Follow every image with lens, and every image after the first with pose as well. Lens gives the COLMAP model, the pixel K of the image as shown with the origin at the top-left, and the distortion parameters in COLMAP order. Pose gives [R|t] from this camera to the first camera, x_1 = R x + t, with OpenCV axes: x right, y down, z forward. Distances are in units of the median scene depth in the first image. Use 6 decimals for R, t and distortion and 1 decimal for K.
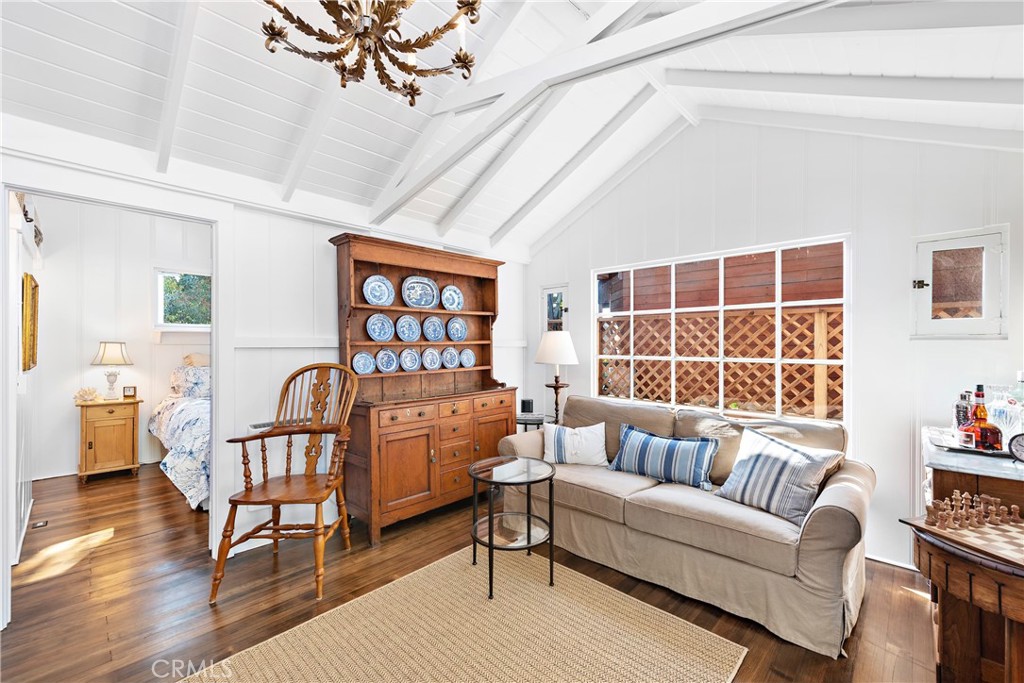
lens RADIAL K [[427.3, 0, 513.2], [0, 427.3, 340.3], [0, 0, 1]] dist [-0.000744, 0.000004]
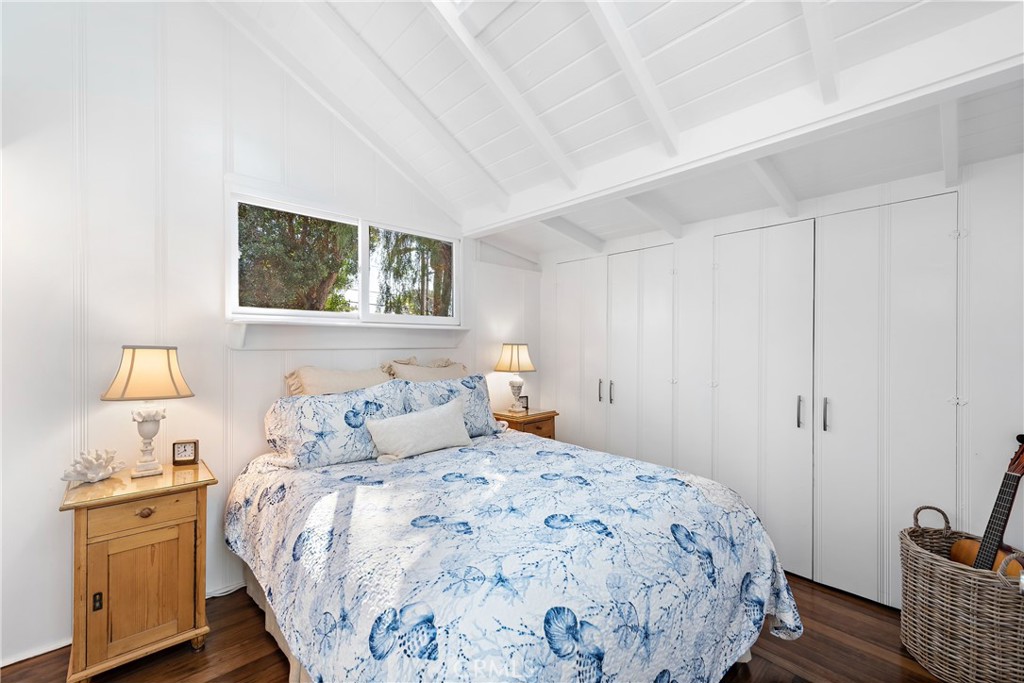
lens RADIAL K [[427.3, 0, 512.1], [0, 427.3, 341.1], [0, 0, 1]] dist [-0.000744, 0.000004]
pose [[0.998548, 0.001458, -0.053855, -0.545082], [-0.001429, 0.999999, 0.000568, -0.001714], [0.053855, -0.000491, 0.998549, 0.583863]]
